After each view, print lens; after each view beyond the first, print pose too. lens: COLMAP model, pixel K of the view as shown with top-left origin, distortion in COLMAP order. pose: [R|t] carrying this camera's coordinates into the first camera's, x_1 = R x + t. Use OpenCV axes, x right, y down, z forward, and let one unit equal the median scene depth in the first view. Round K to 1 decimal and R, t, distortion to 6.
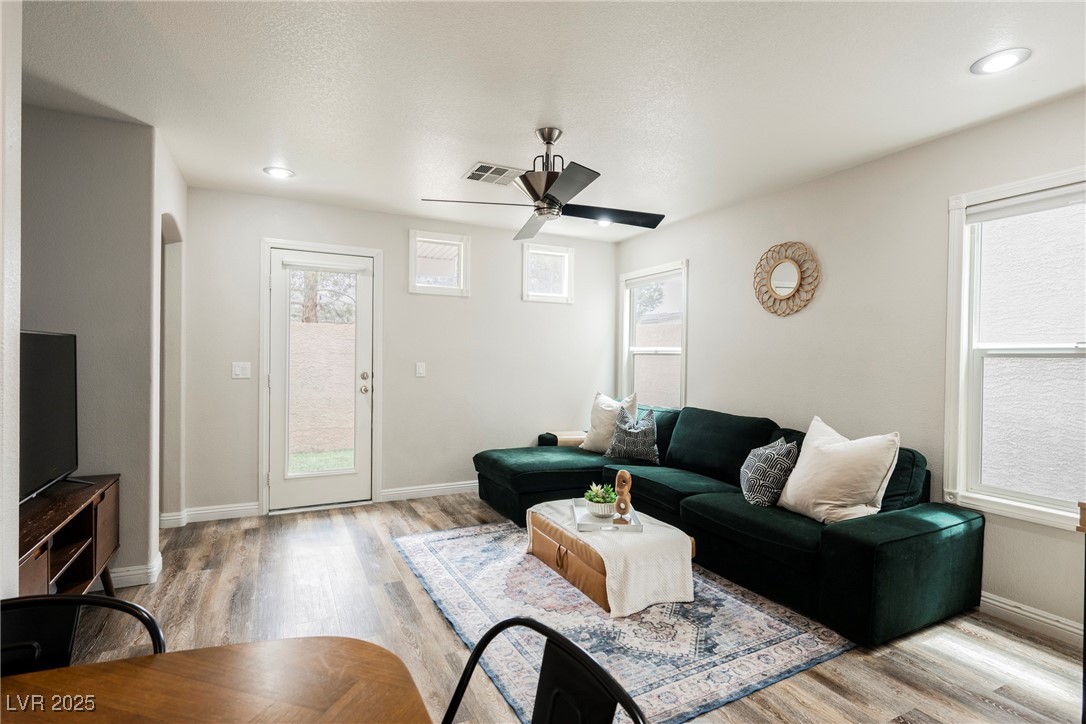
lens RADIAL K [[527.5, 0, 543.0], [0, 527.5, 360.0], [0, 0, 1]] dist [0.001769, 0.000267]
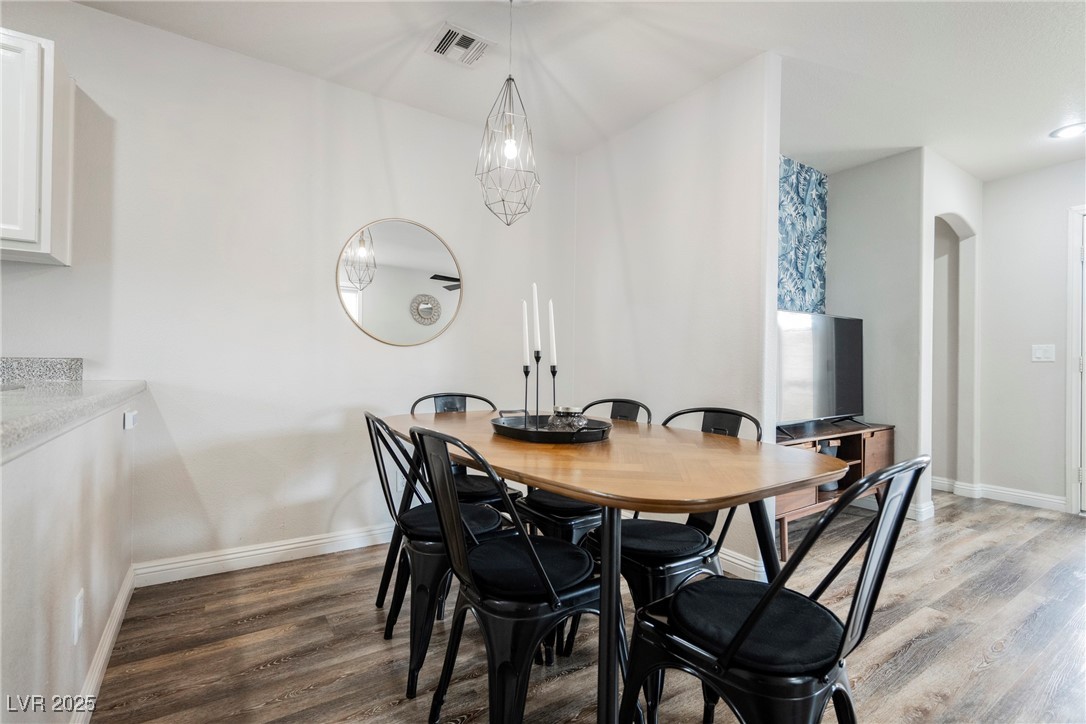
lens RADIAL K [[498.7, 0, 546.6], [0, 498.7, 362.8], [0, 0, 1]] dist [0.001733, 0.000323]
pose [[0.124026, -0.013719, -0.992184, 0.238246], [-0.016470, 0.999738, -0.015882, 0.074663], [0.992142, 0.018311, 0.123768, 0.002126]]
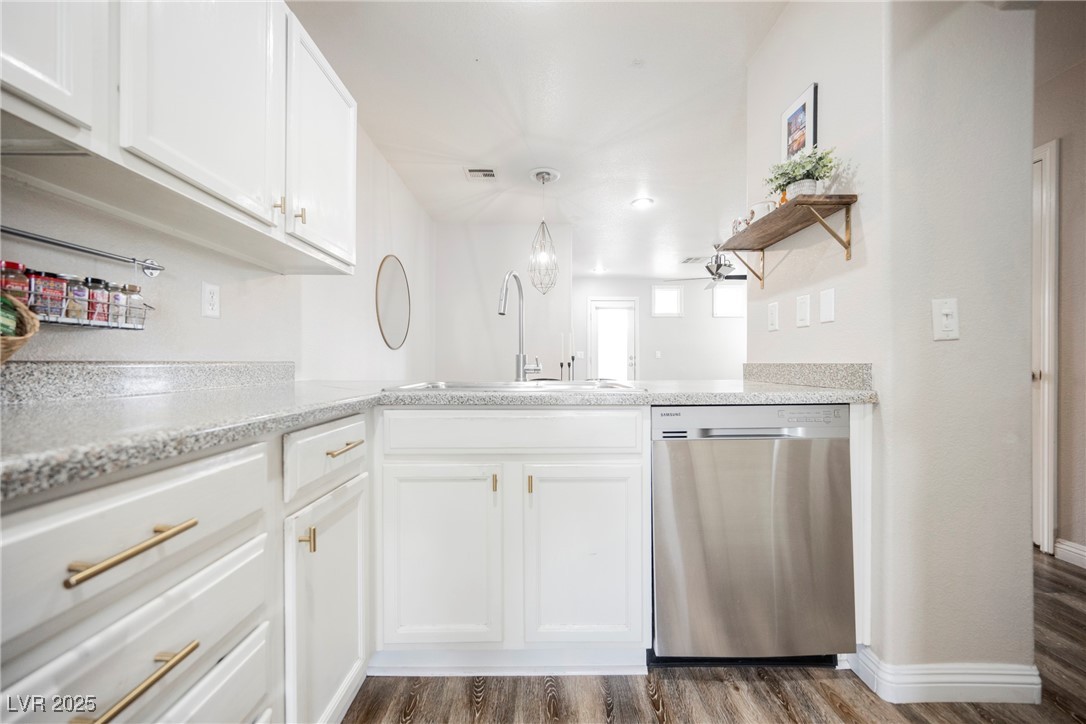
lens RADIAL K [[424.8, 0, 546.1], [0, 424.8, 362.4], [0, 0, 1]] dist [-0.003136, -0.000301]
pose [[0.900585, -0.011924, -0.434517, 0.108812], [0.008095, 0.999910, -0.010662, 0.079437], [0.434605, 0.006084, 0.900600, -0.819460]]
